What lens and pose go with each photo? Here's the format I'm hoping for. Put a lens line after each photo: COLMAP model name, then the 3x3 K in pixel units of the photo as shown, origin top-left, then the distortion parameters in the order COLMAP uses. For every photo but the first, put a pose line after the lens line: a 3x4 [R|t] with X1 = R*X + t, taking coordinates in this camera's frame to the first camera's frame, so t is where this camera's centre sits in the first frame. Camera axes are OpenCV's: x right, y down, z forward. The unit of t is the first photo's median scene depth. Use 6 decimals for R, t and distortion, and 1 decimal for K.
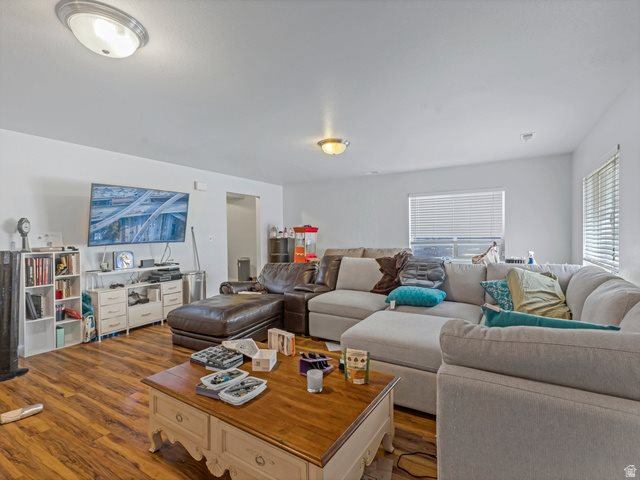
lens RADIAL K [[327.4, 0, 322.2], [0, 327.4, 239.8], [0, 0, 1]] dist [0.027803, -0.000491]
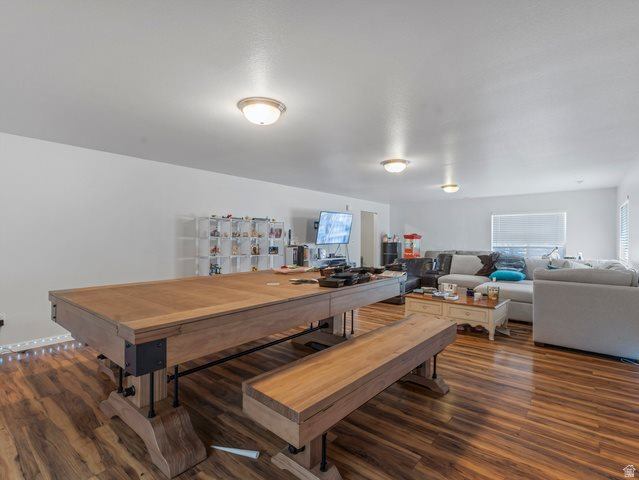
lens RADIAL K [[326.8, 0, 321.7], [0, 326.8, 239.8], [0, 0, 1]] dist [0.027803, -0.000491]
pose [[0.988702, 0.015432, -0.149097, -0.375275], [-0.017626, 0.999755, -0.013401, 0.013715], [0.148854, 0.015877, 0.988732, -0.776493]]
